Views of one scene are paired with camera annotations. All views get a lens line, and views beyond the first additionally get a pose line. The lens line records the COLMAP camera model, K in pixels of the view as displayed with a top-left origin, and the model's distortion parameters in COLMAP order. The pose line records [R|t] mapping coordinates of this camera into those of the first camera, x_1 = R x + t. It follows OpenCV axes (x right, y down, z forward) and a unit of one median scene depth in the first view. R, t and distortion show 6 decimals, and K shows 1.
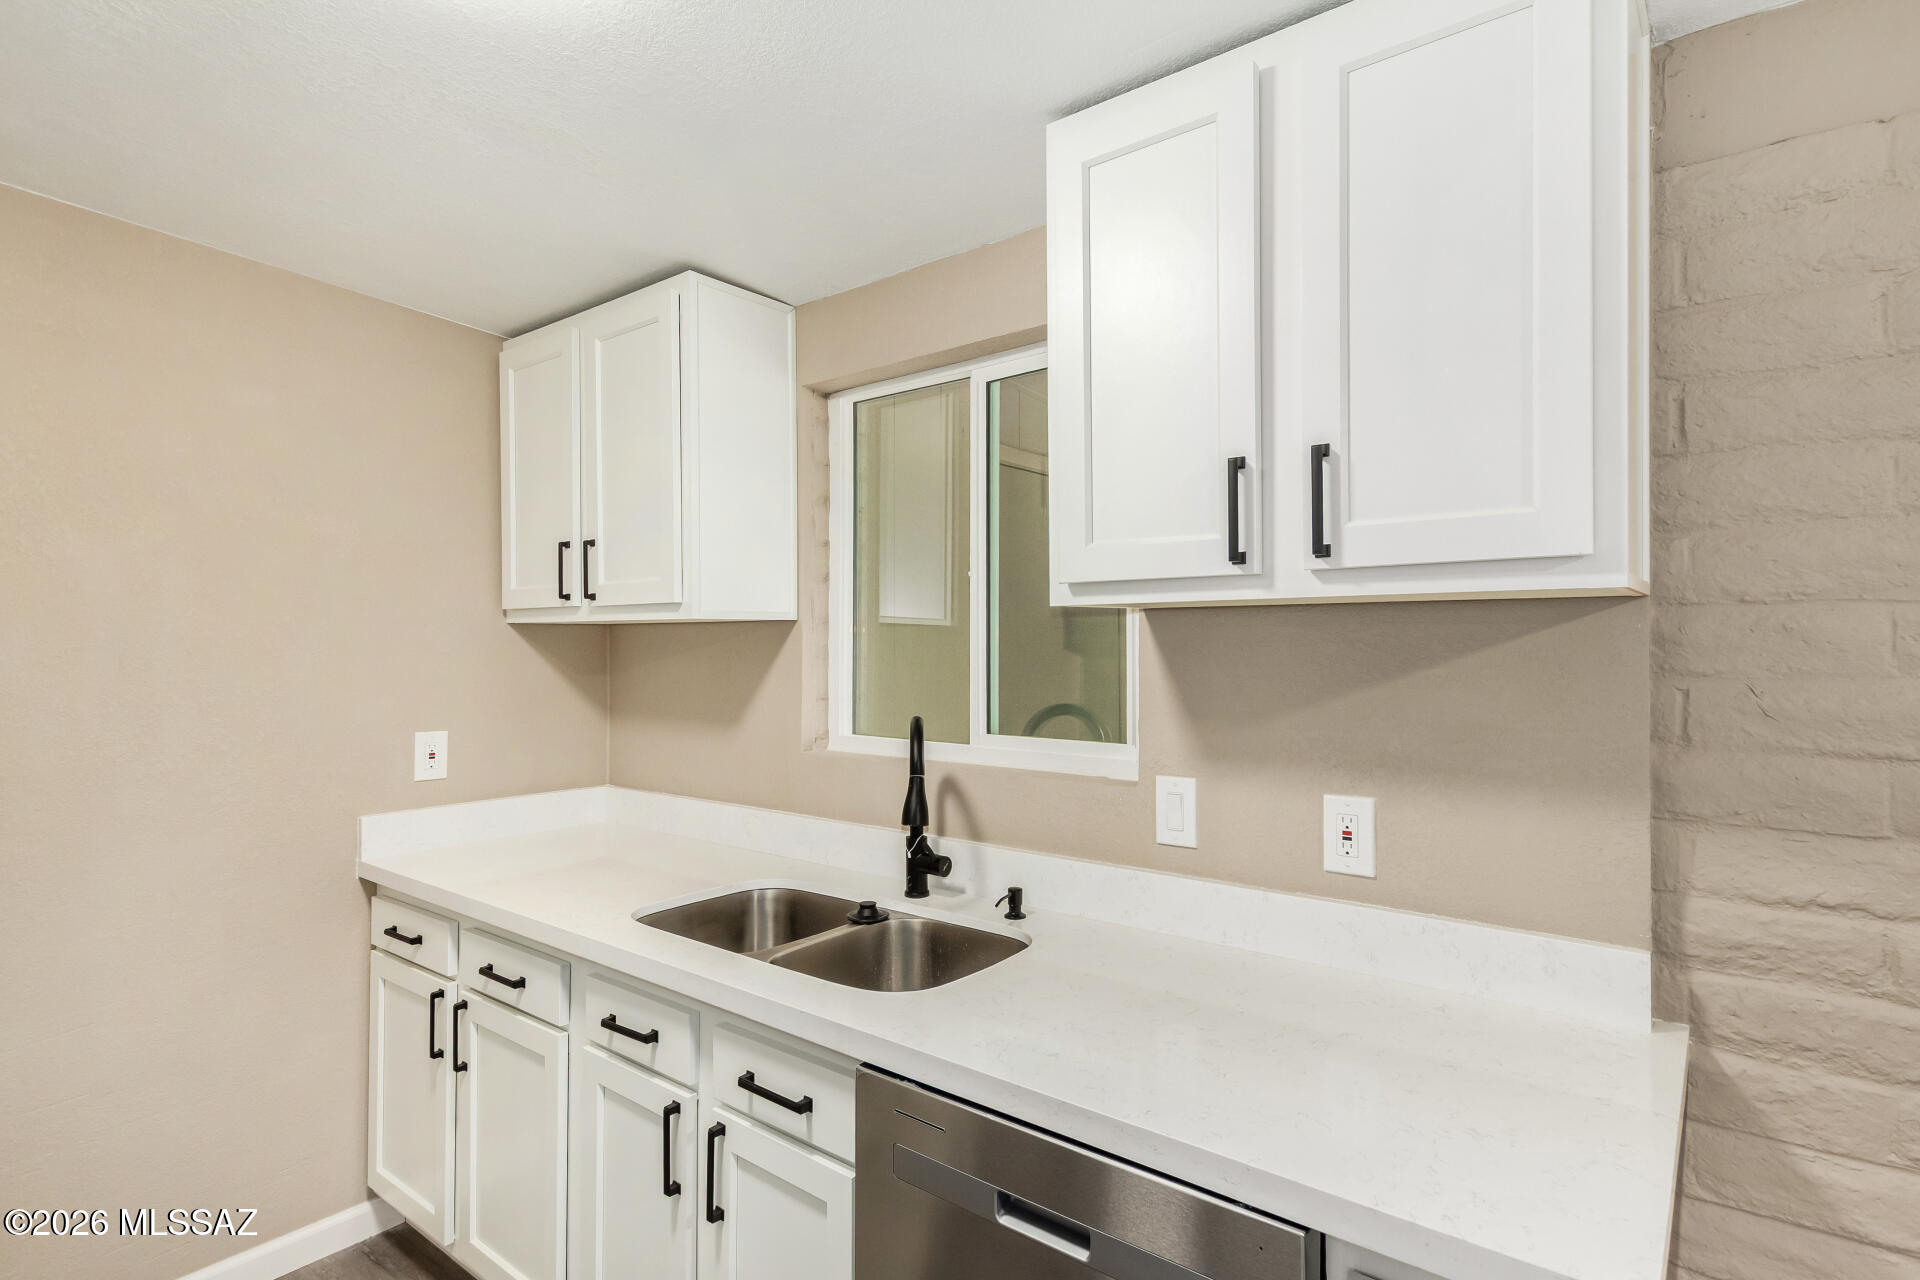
lens RADIAL K [[956.2, 0, 972.9], [0, 956.2, 644.2], [0, 0, 1]] dist [0.007265, -0.004924]
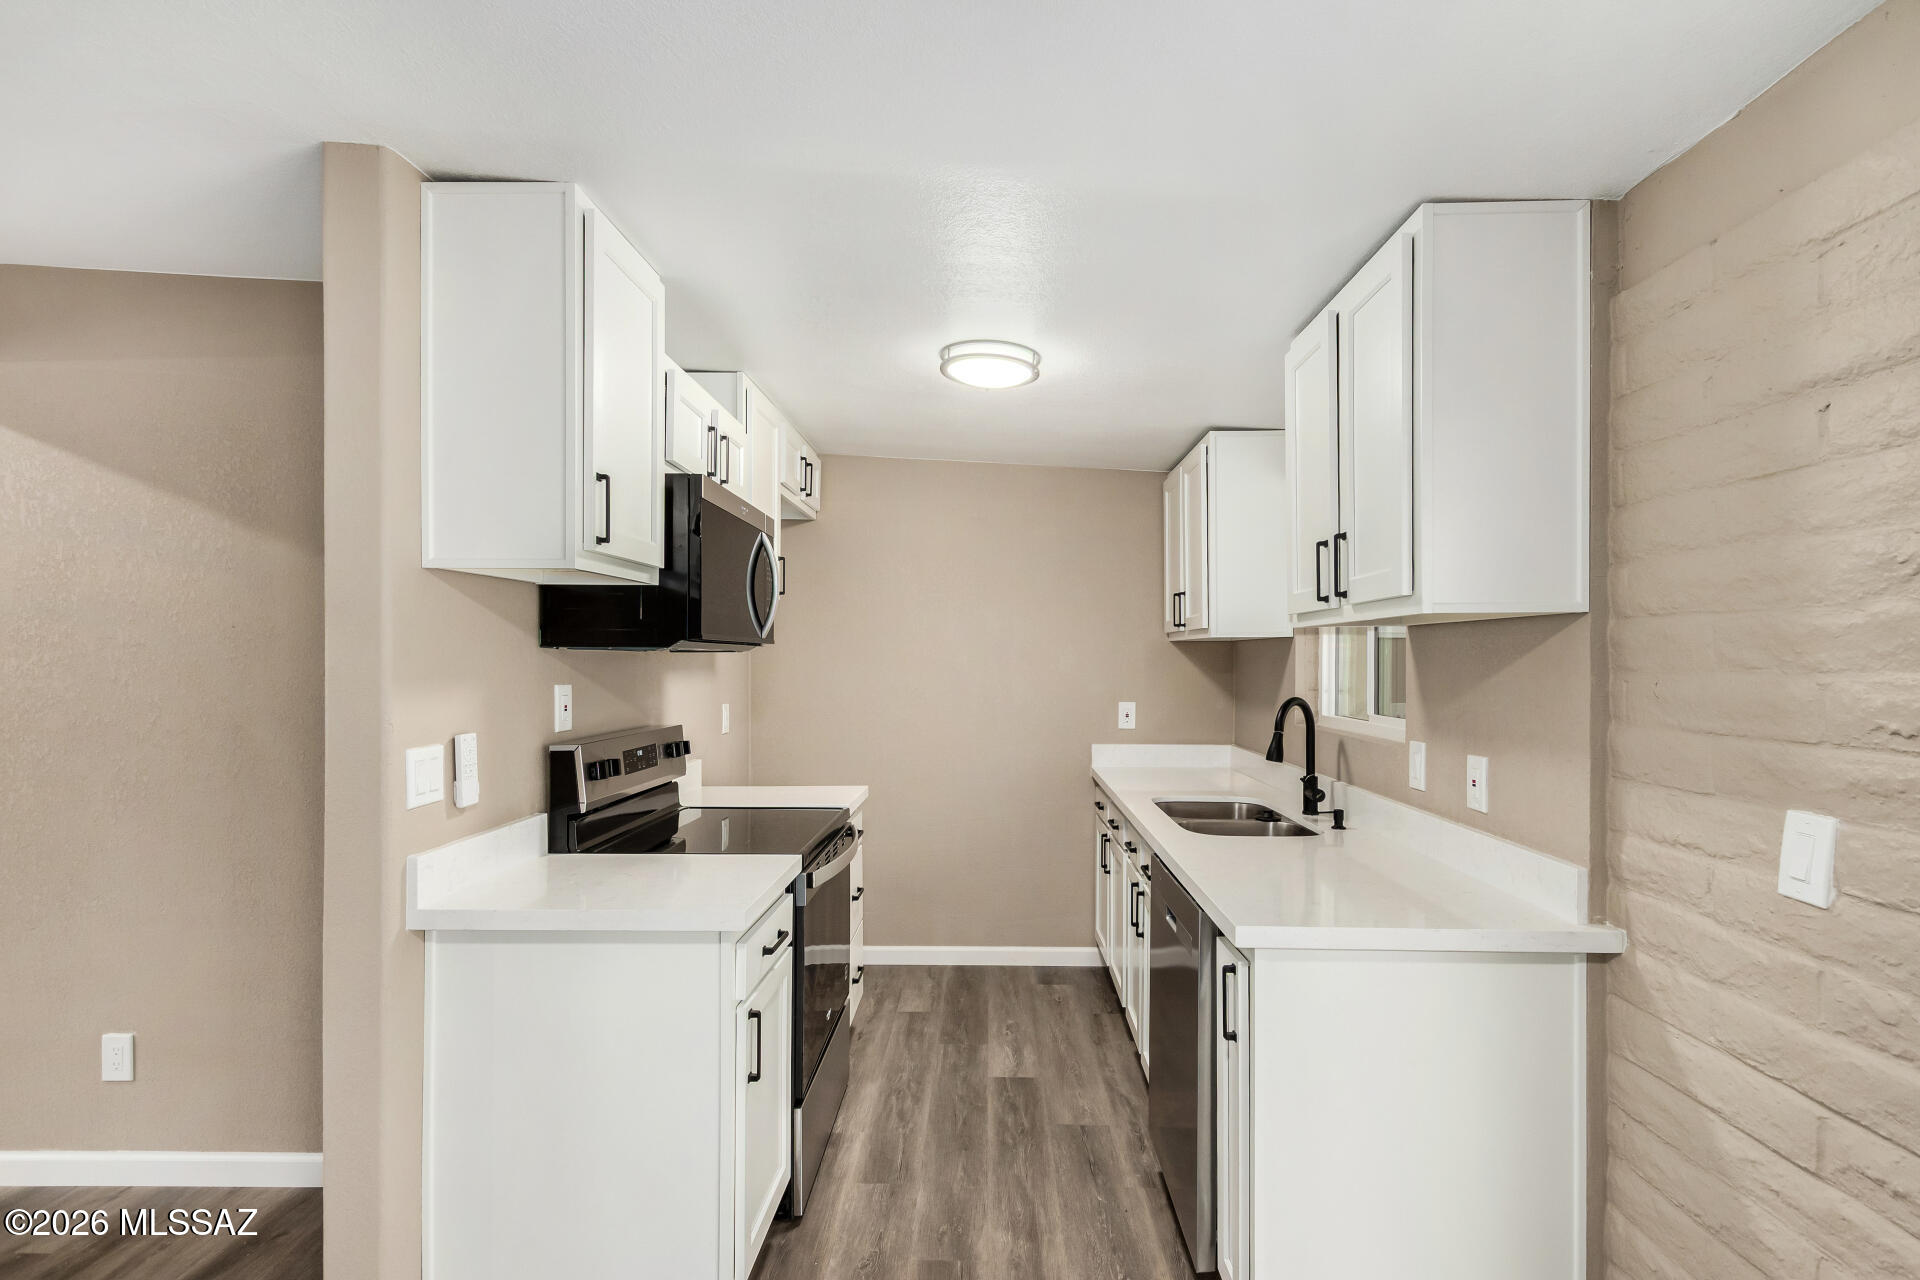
lens RADIAL K [[956.2, 0, 970.7], [0, 956.2, 663.5], [0, 0, 1]] dist [0.007265, -0.004924]
pose [[0.587160, 0.003153, -0.809464, 1.291156], [0.002362, 0.999981, 0.005608, 0.013204], [0.809467, -0.005205, 0.587142, -0.528966]]
